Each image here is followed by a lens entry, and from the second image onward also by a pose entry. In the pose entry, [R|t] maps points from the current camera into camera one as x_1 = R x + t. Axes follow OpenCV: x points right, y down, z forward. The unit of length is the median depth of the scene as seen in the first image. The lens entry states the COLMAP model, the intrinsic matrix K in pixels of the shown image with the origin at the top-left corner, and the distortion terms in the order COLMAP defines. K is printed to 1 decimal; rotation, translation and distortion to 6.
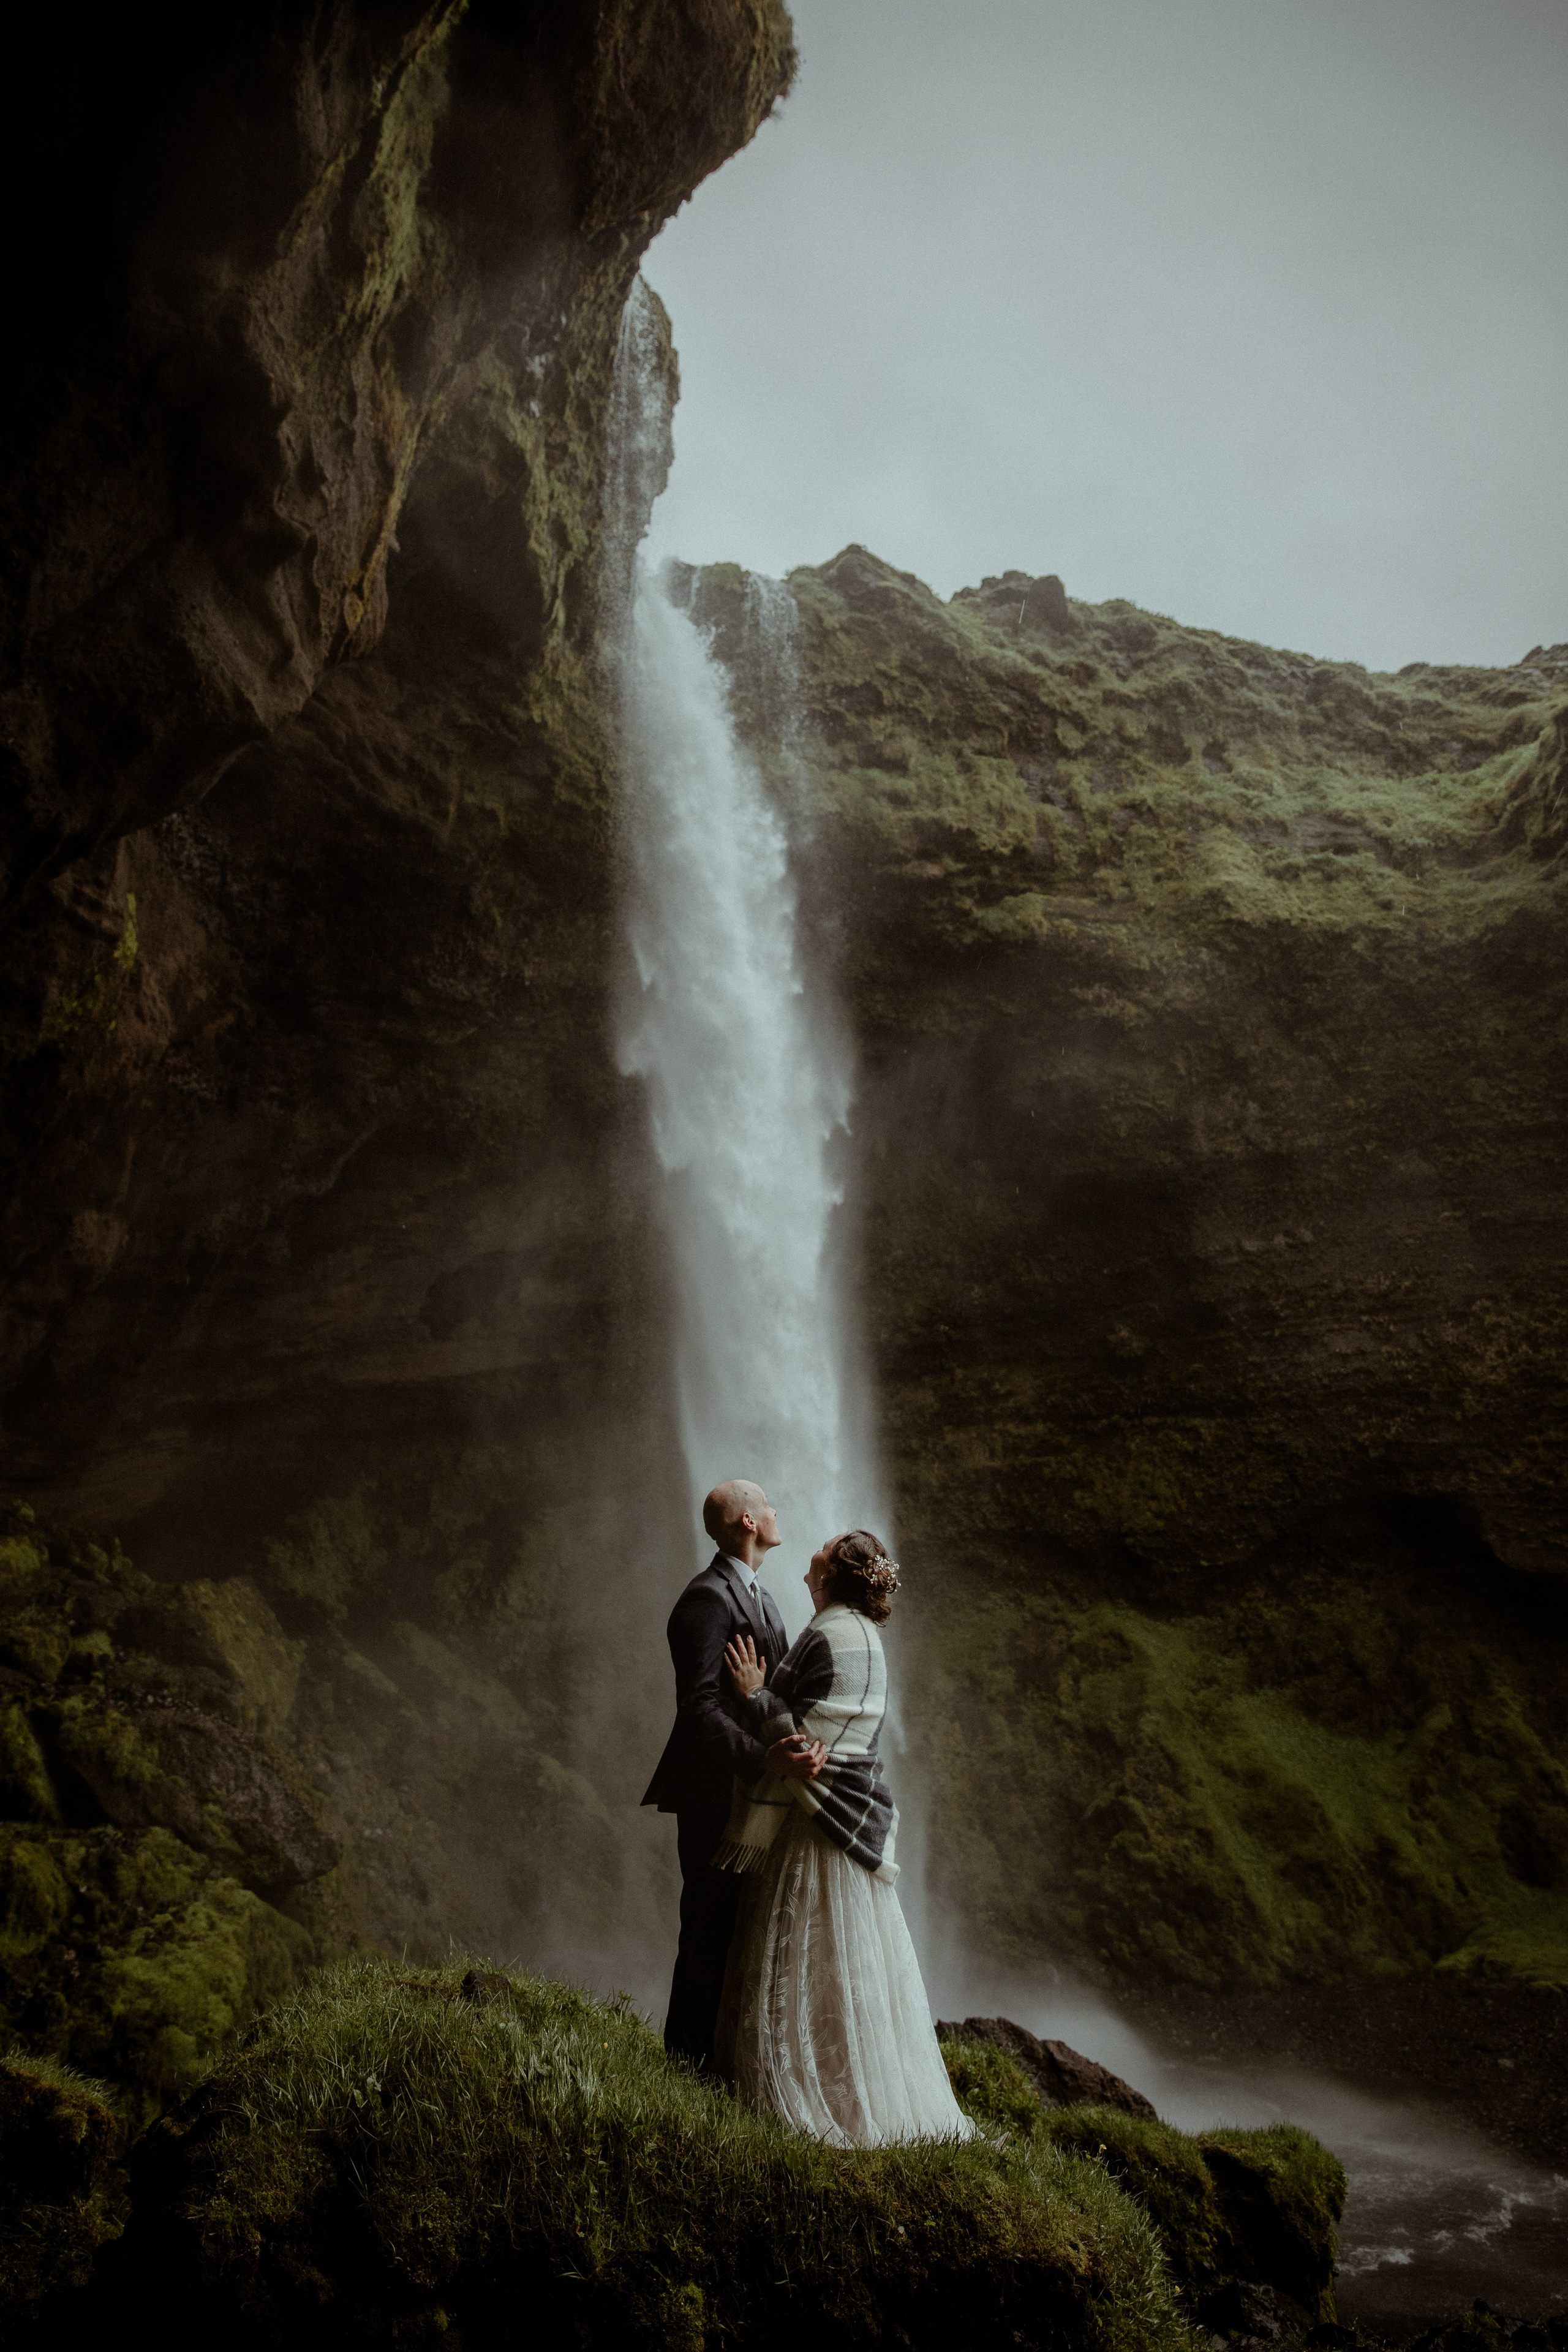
lens RADIAL K [[1733.6, 0, 739.7], [0, 1733.6, 1115.7], [0, 0, 1]] dist [-0.108051, 0.091896]
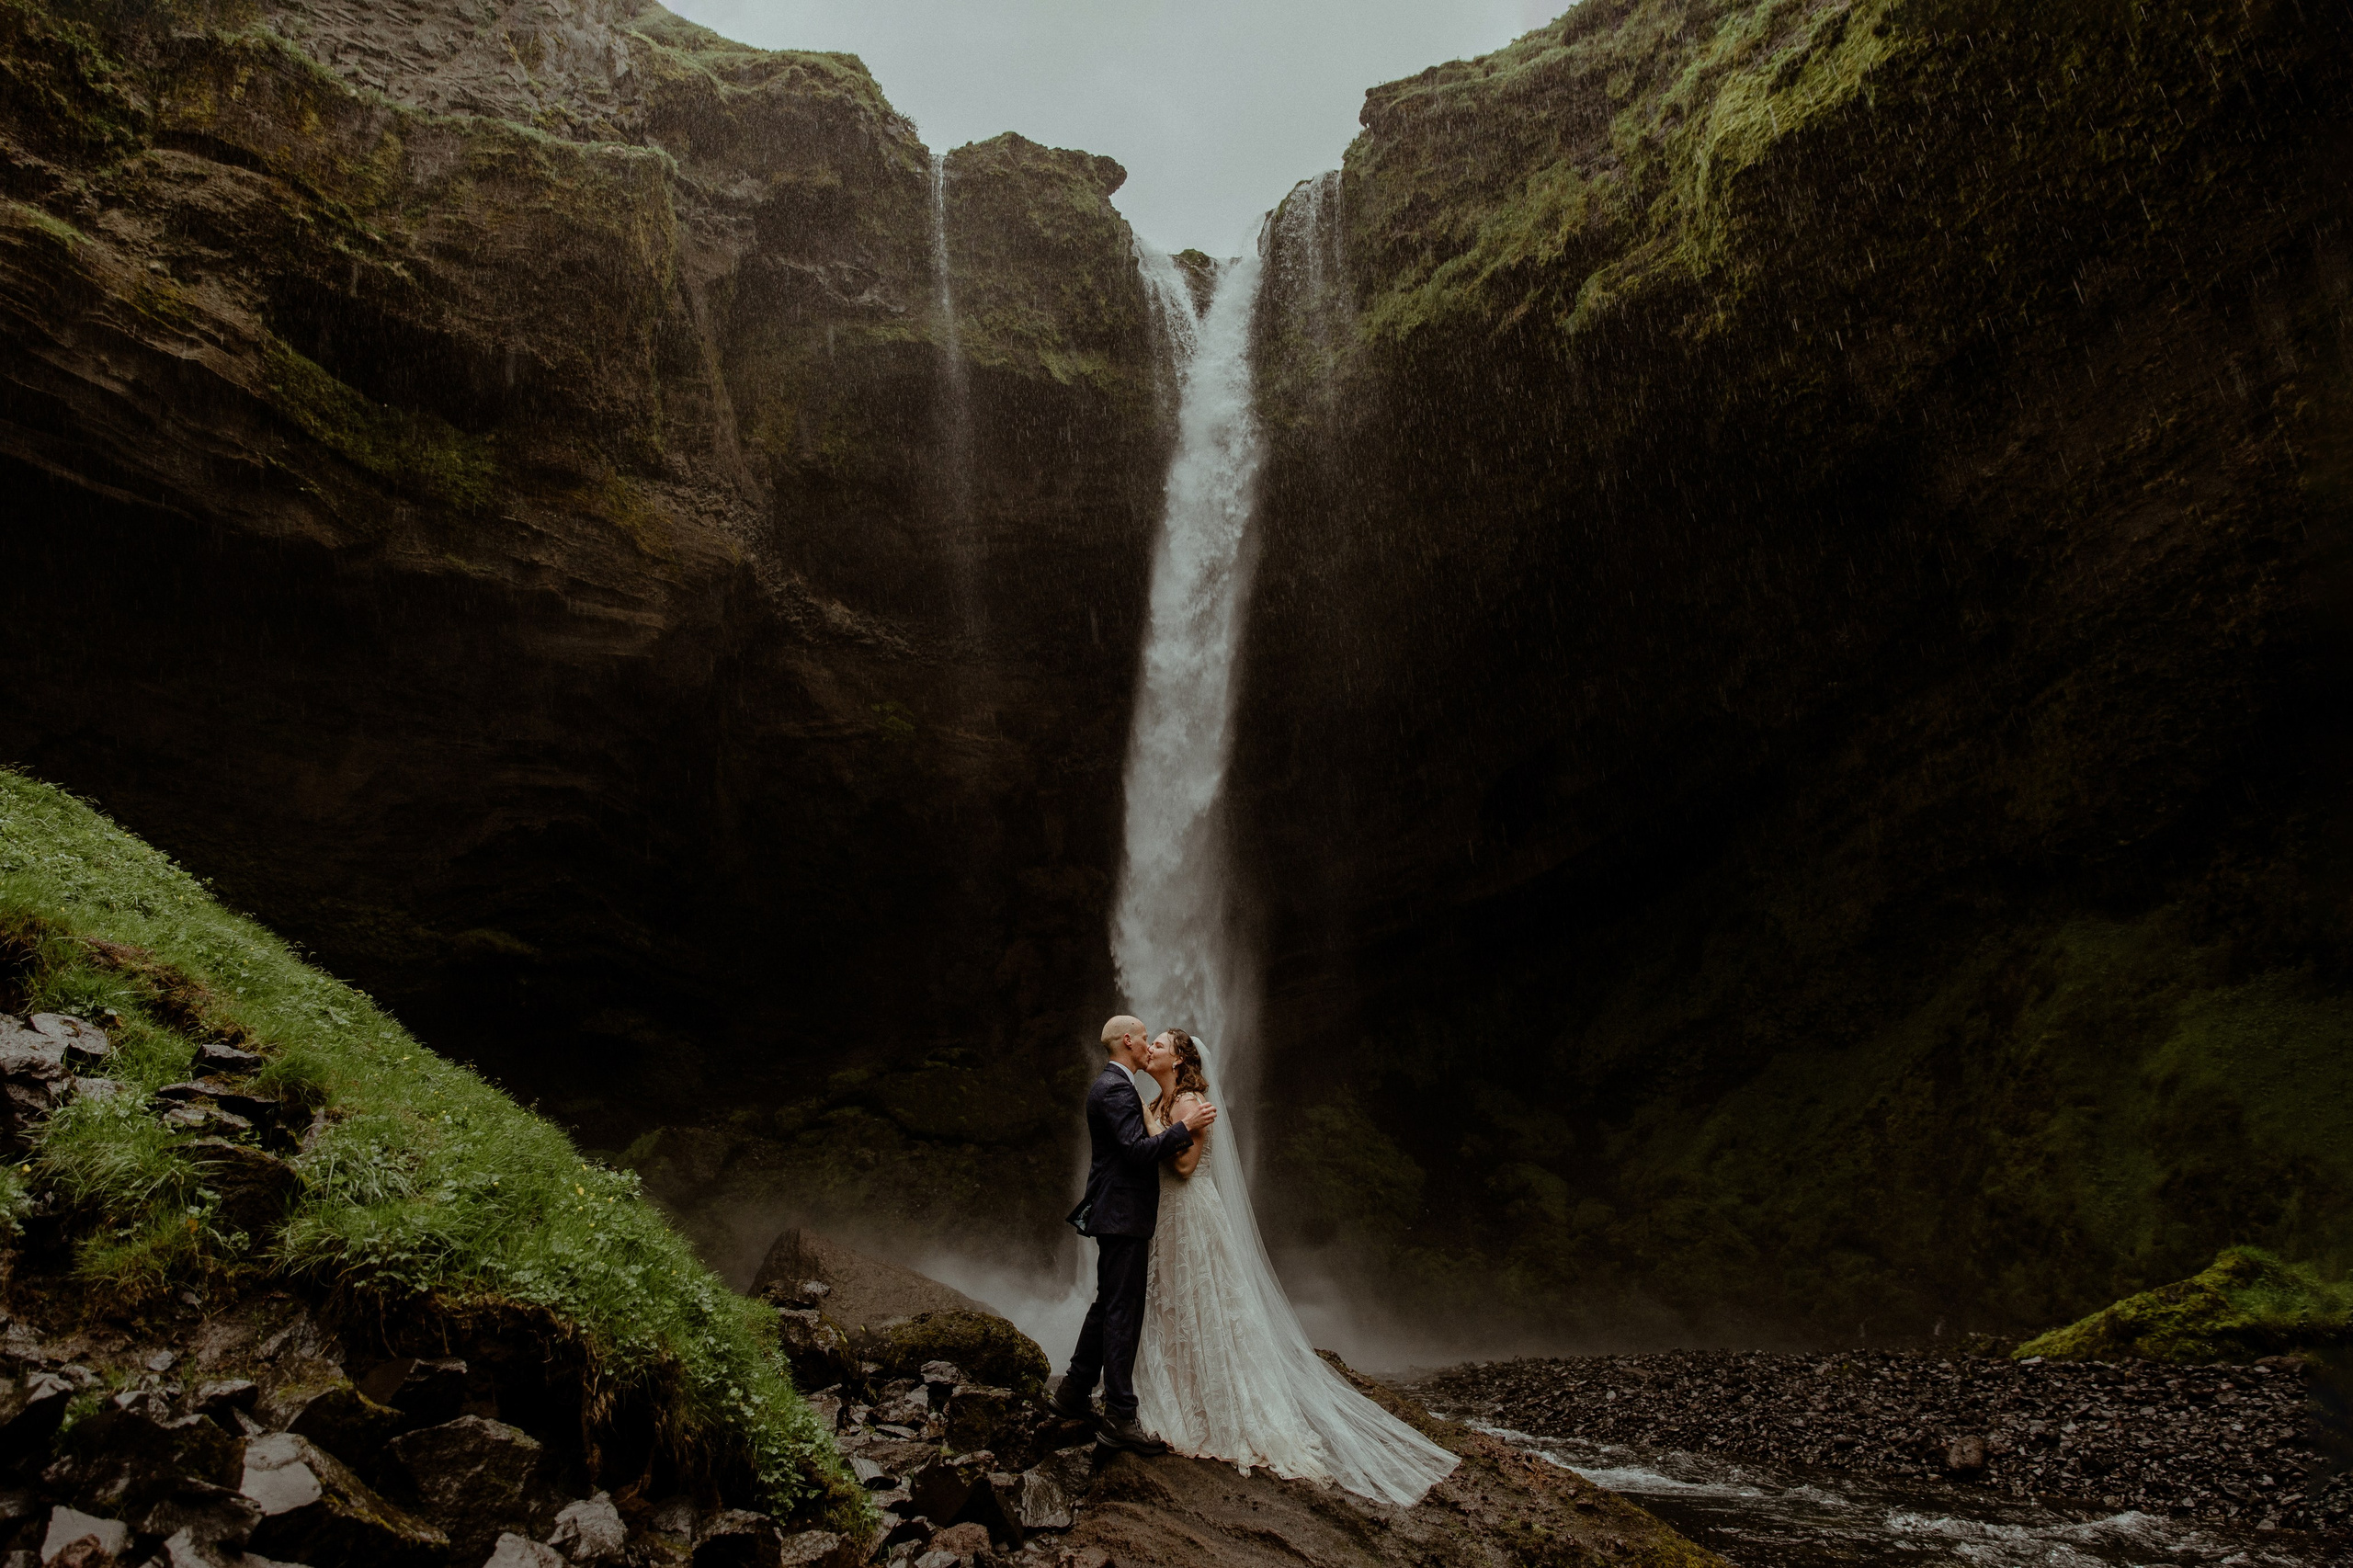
lens RADIAL K [[1614.0, 0, 1109.2], [0, 1614.0, 824.2], [0, 0, 1]] dist [0.010318, -0.002879]
pose [[0.451310, -0.308370, -0.837393, 0.728808], [0.346479, 0.925327, -0.154019, 0.212846], [0.822358, -0.220629, 0.524453, 0.208092]]
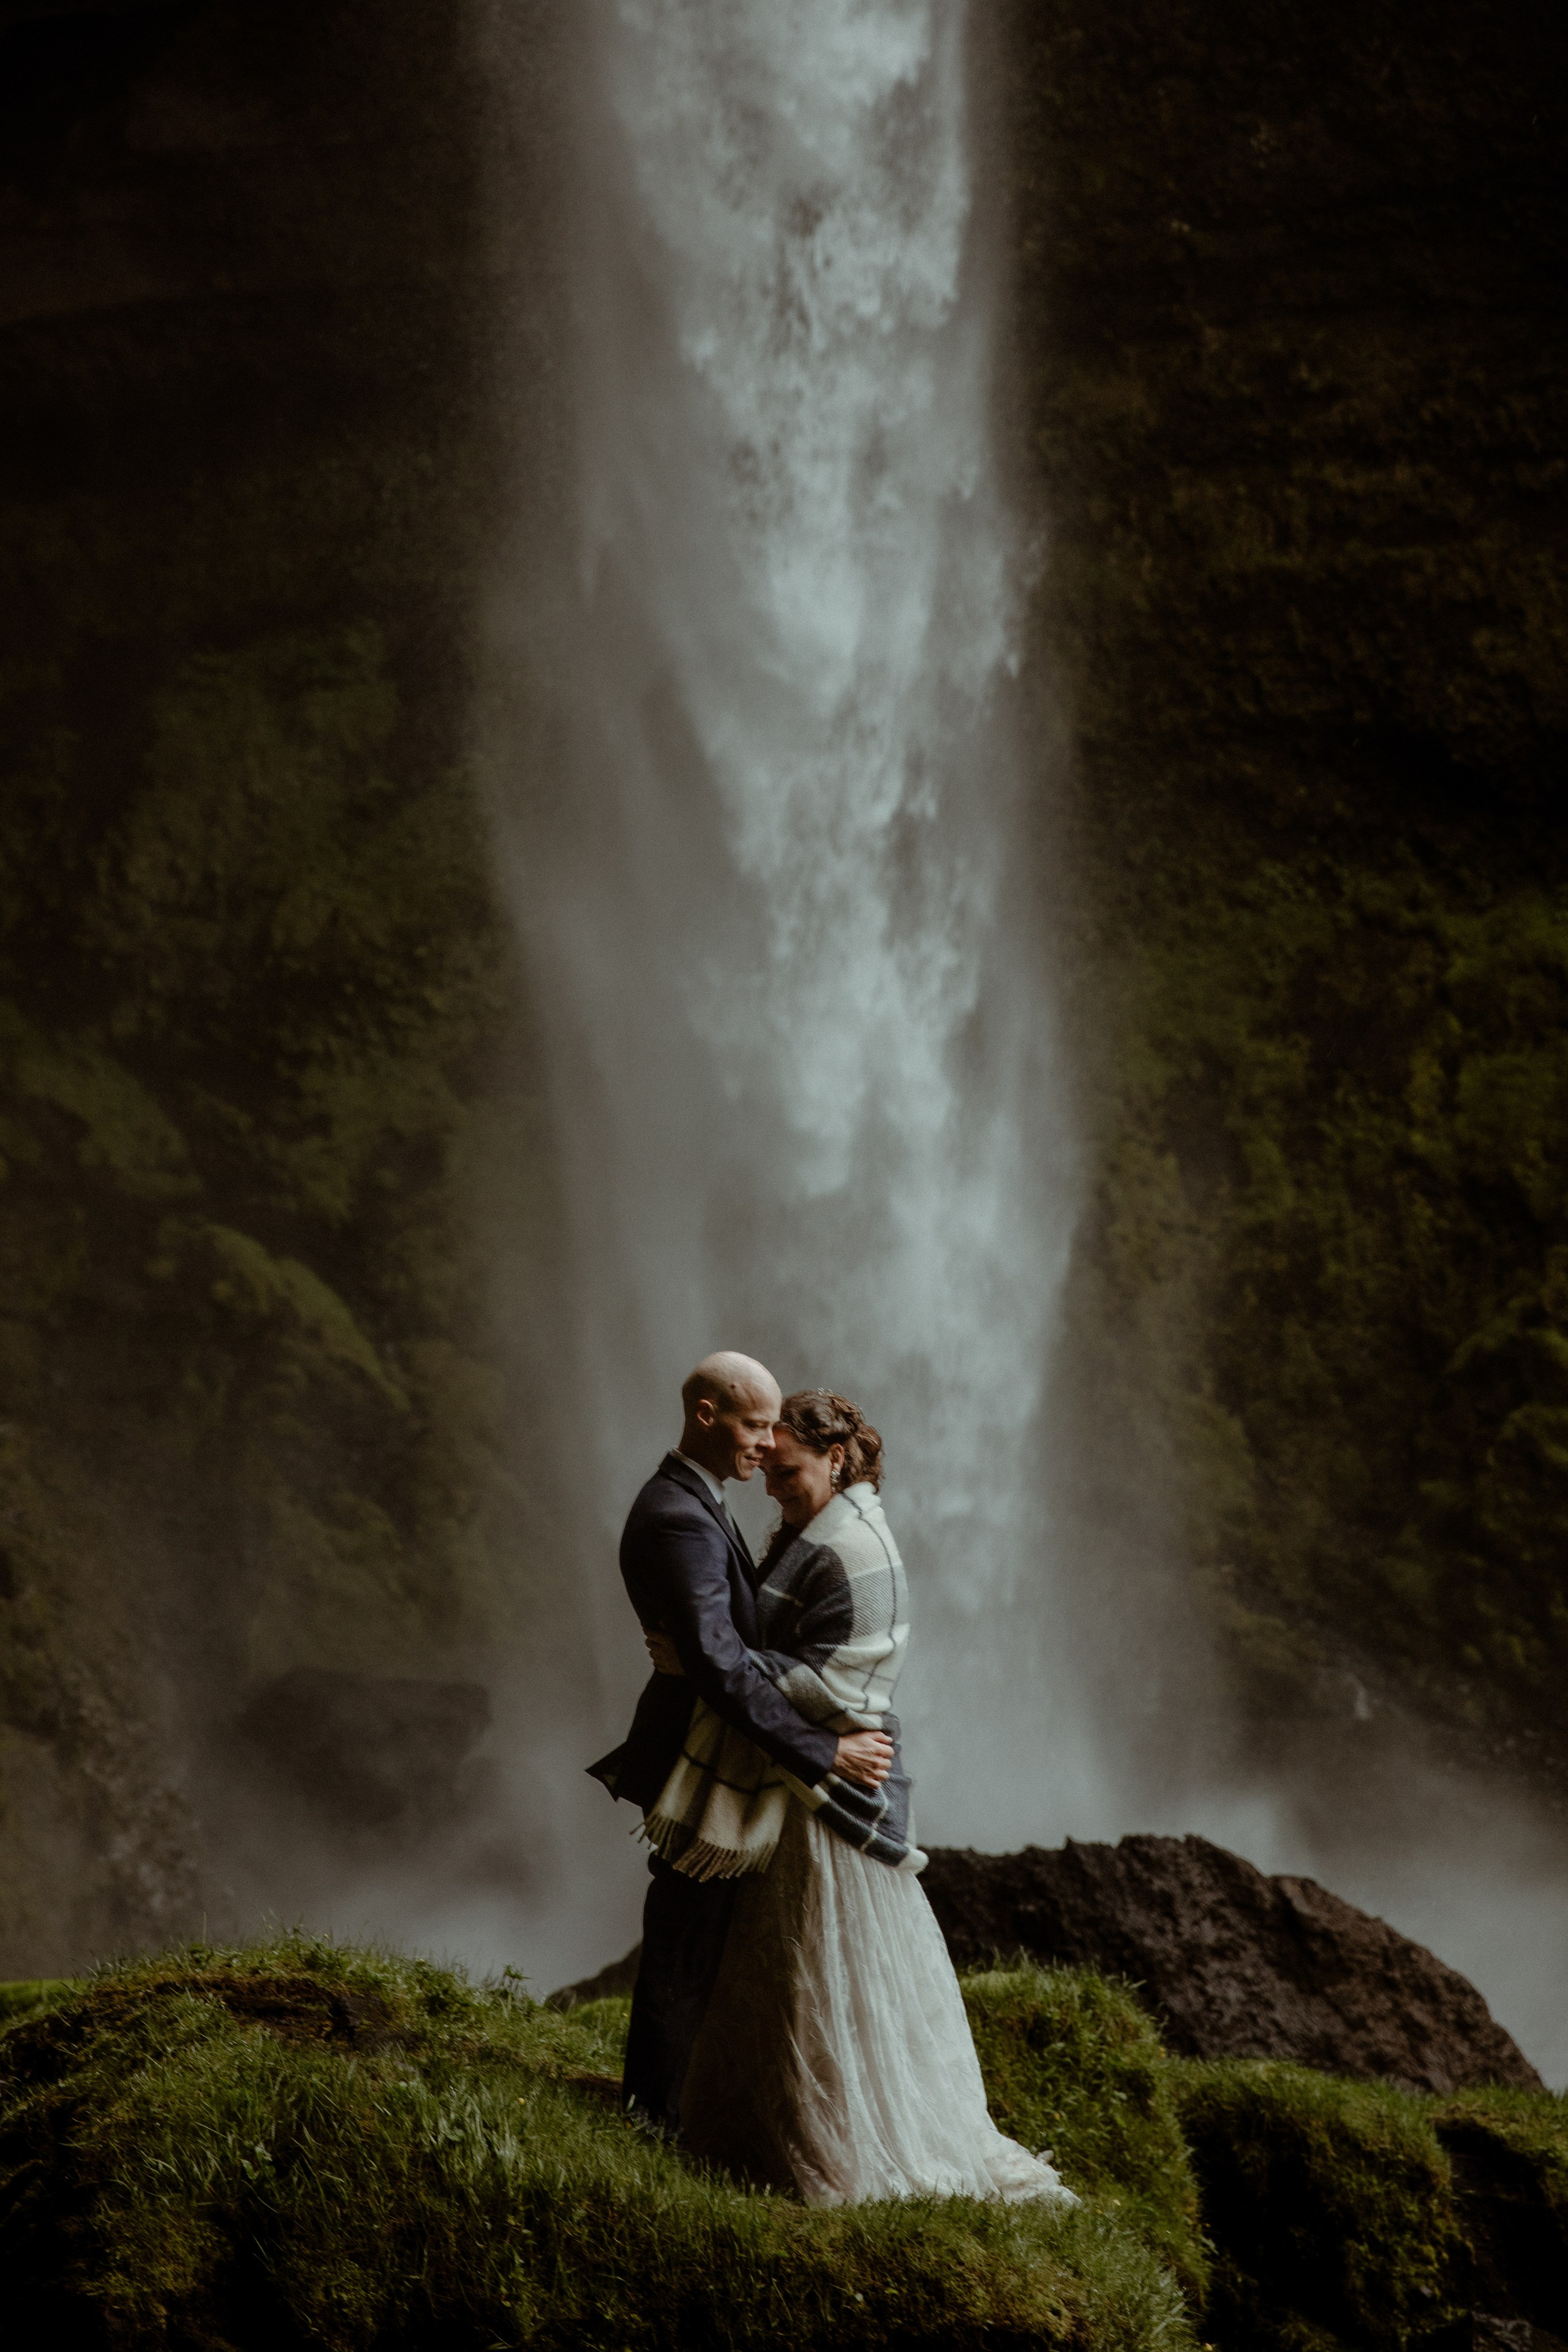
lens RADIAL K [[4573.4, 0, 783.1], [0, 4573.4, 1141.9], [0, 0, 1]] dist [0.040369, 0.246477]
pose [[0.999621, 0.005942, 0.026897, -0.003185], [-0.015104, 0.934811, 0.354825, -0.062769], [-0.023036, -0.355096, 0.934546, -0.088943]]
